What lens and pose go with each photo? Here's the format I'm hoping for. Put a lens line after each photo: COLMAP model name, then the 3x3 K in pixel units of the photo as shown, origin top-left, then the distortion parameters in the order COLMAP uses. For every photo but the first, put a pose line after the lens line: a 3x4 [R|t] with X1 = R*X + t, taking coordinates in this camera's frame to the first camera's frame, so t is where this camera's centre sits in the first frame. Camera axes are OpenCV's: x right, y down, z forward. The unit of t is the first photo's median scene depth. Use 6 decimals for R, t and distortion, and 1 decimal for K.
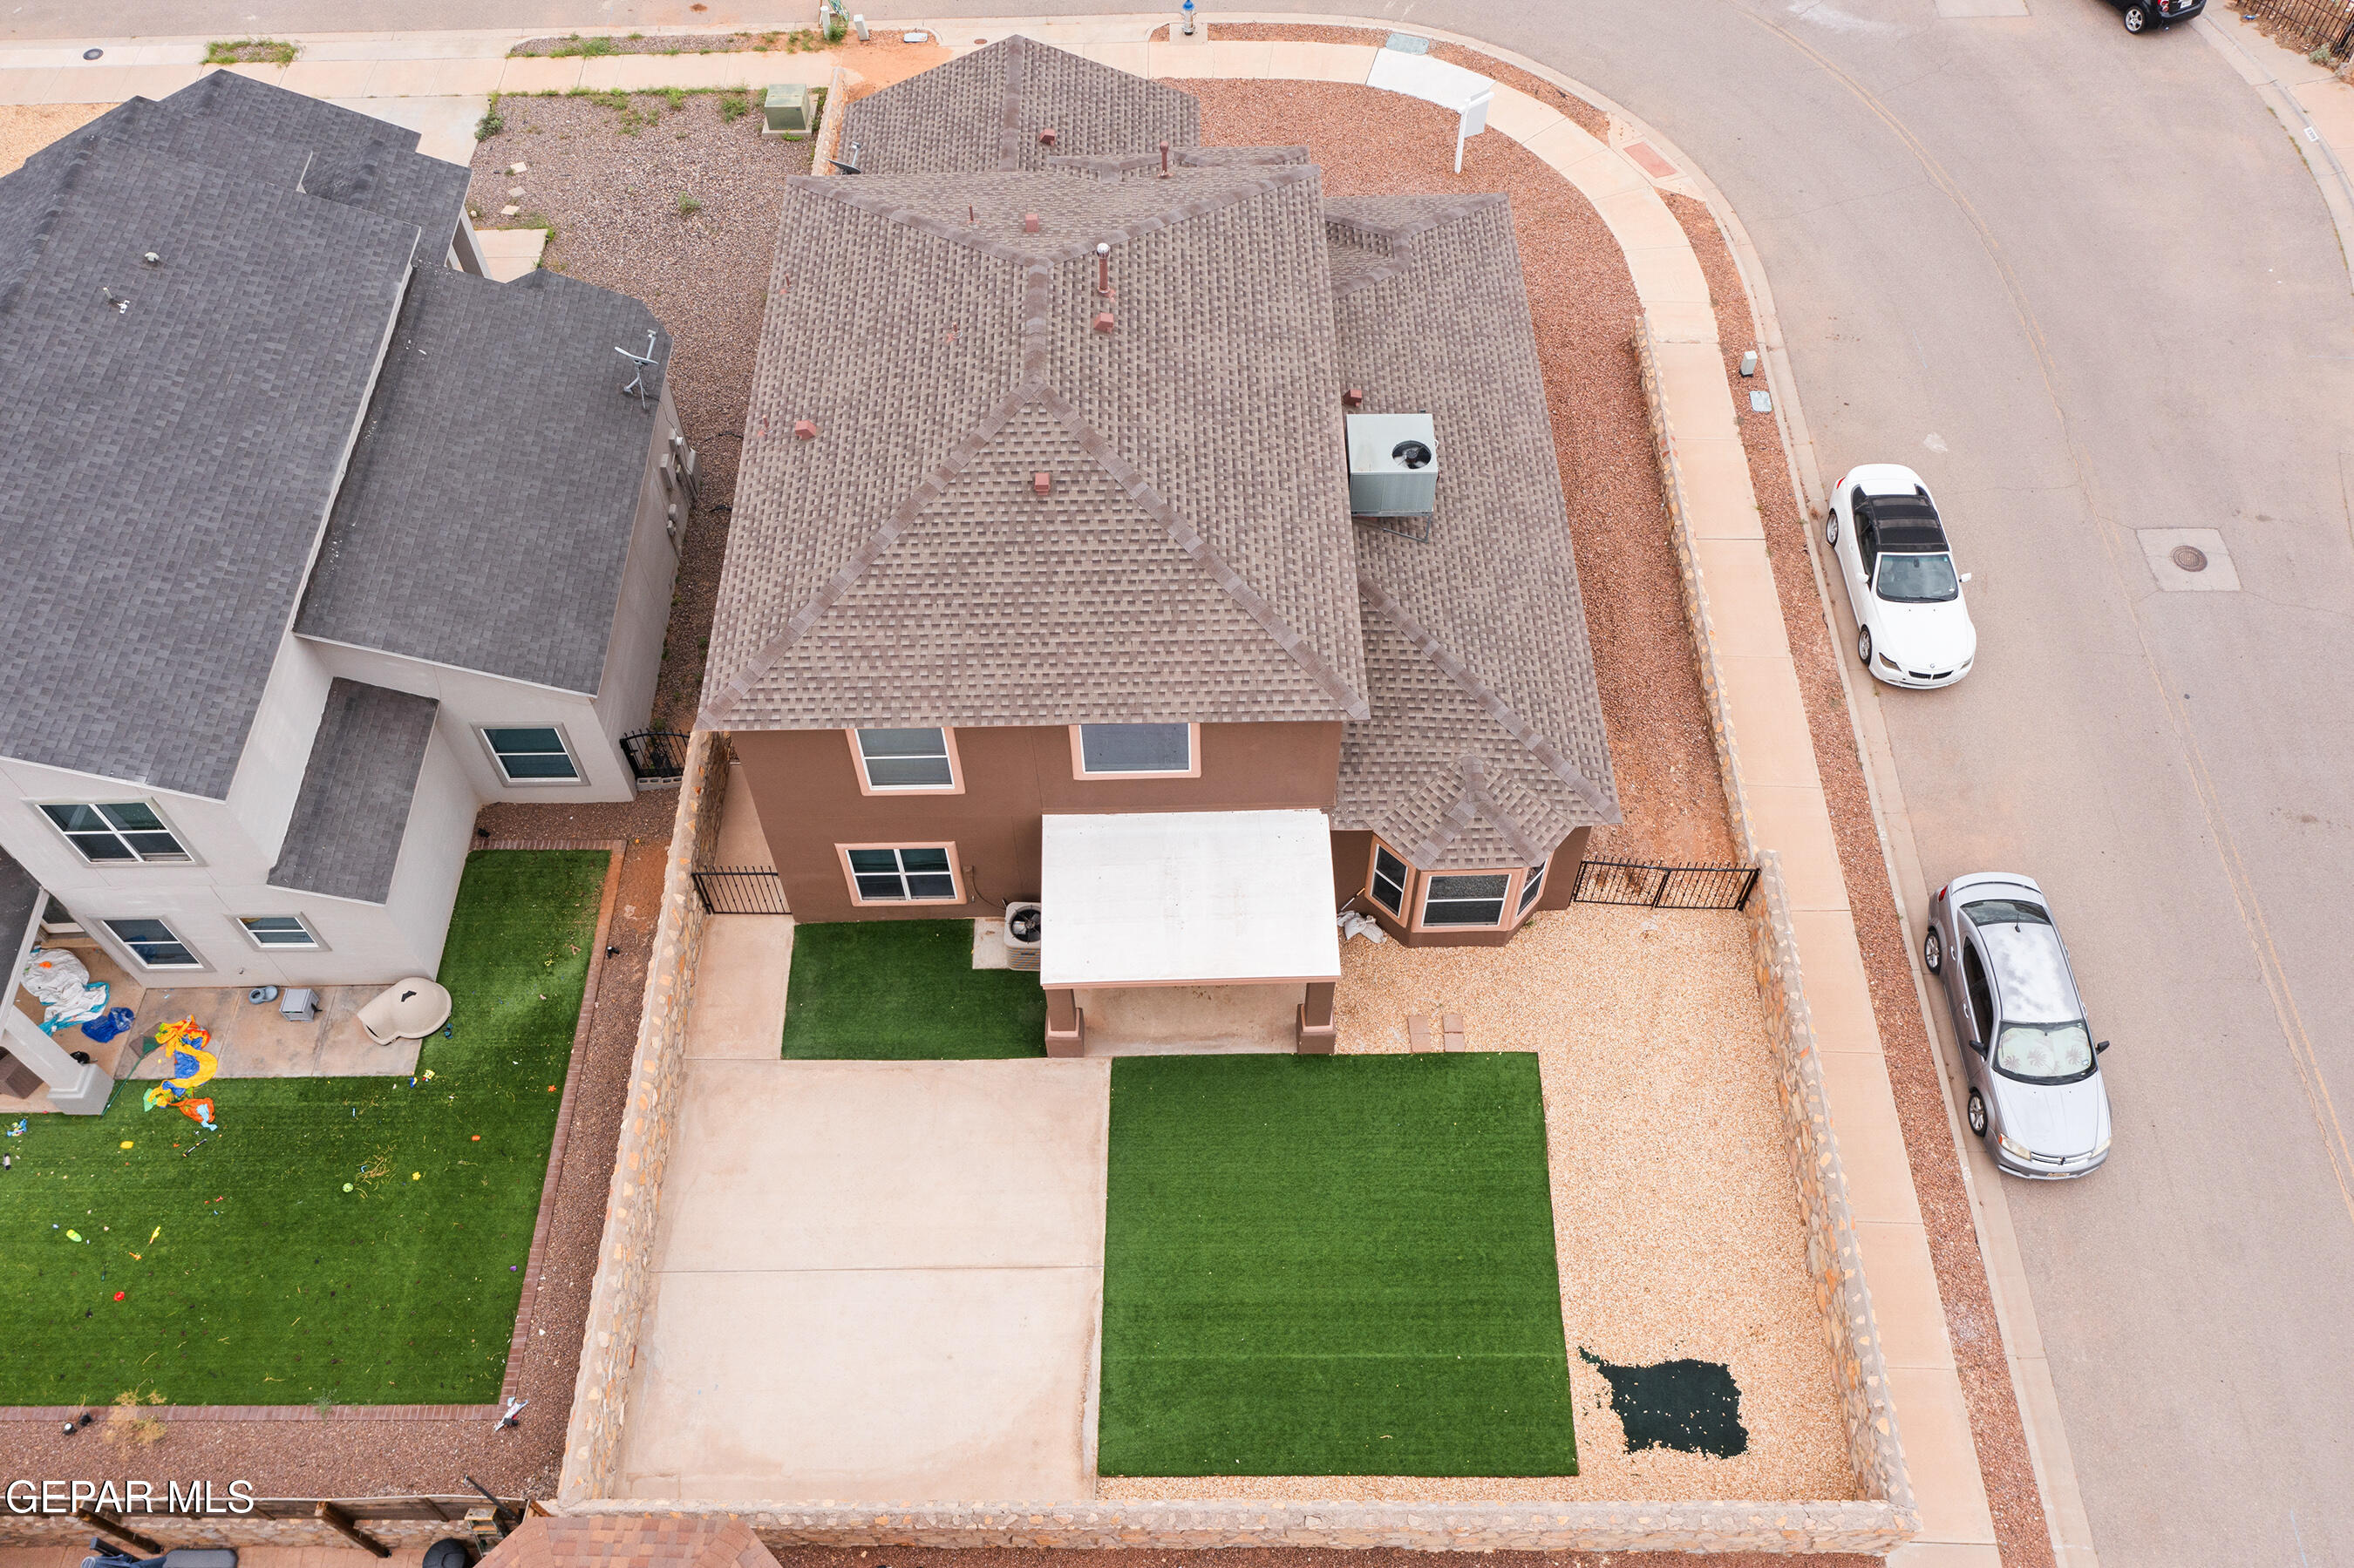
lens RADIAL K [[1876.7, 0, 1180.5], [0, 1876.7, 766.2], [0, 0, 1]] dist [-0.002412, 0.006367]
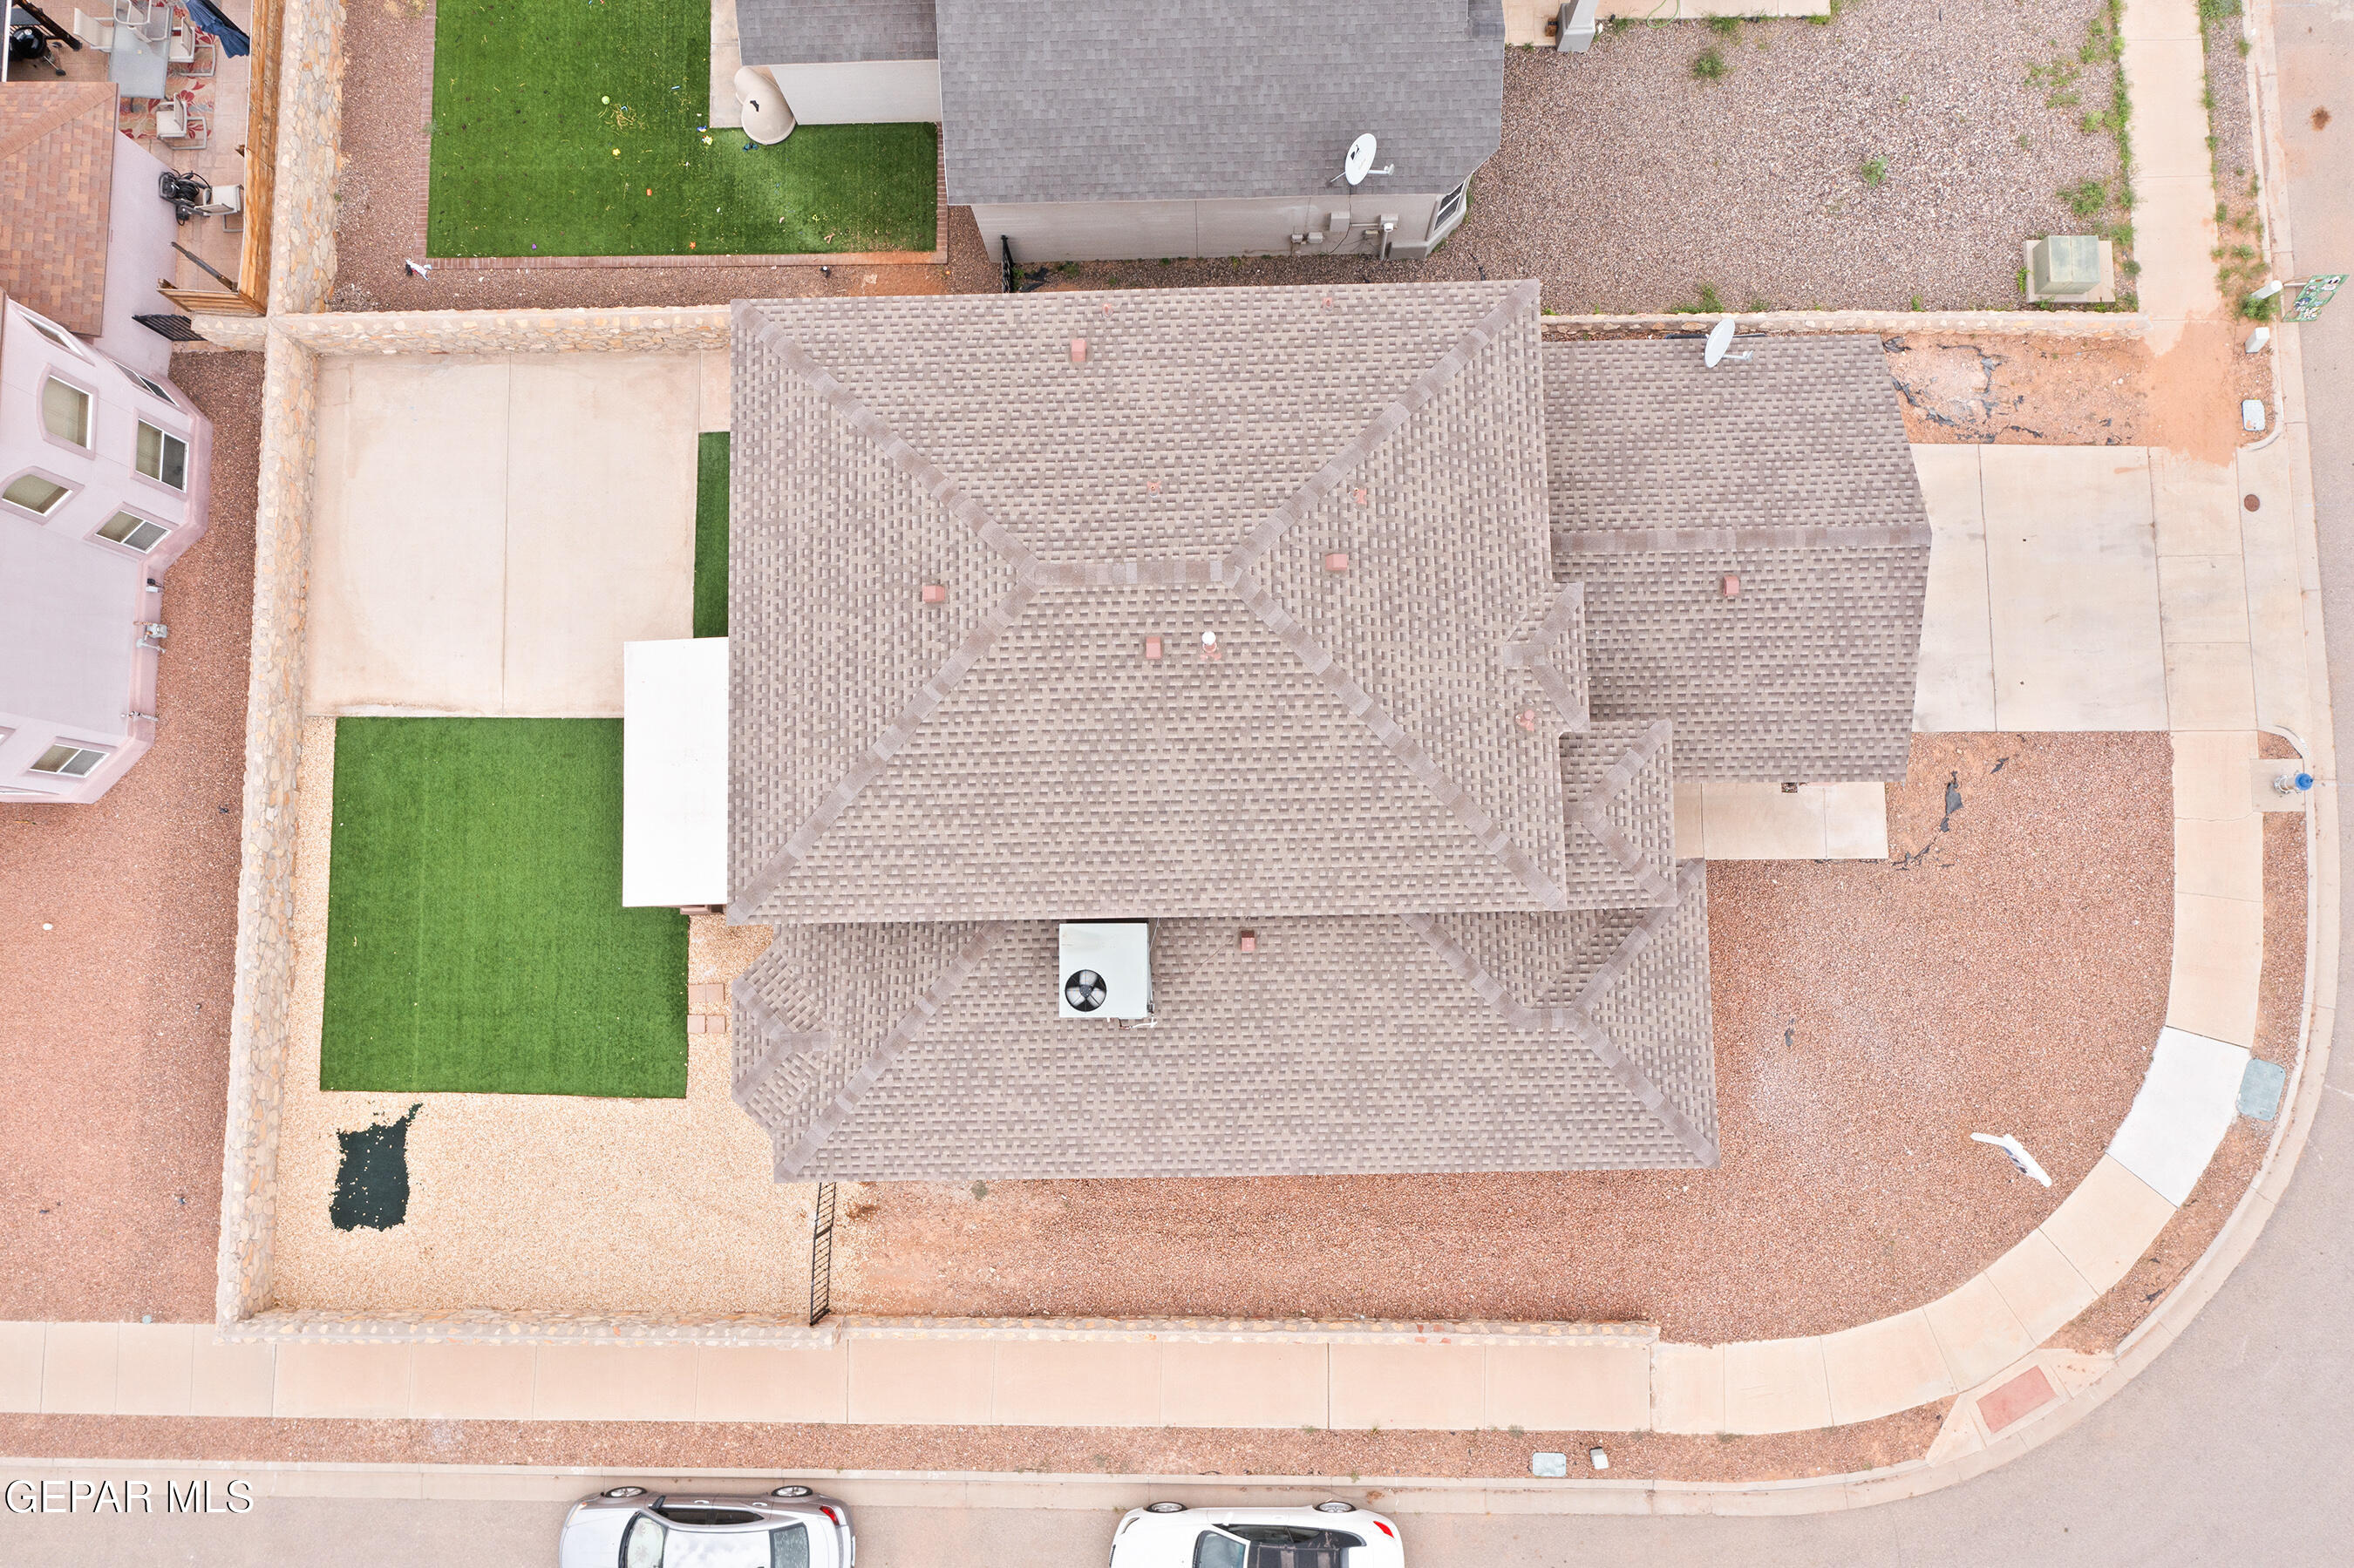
lens RADIAL K [[1876.7, 0, 1180.5], [0, 1876.7, 766.2], [0, 0, 1]] dist [-0.002412, 0.006367]
pose [[0.003193, 0.996014, -0.089138, 0.097231], [-0.803601, 0.055607, 0.592565, -0.778375], [0.595160, 0.069739, 0.800576, 0.279638]]
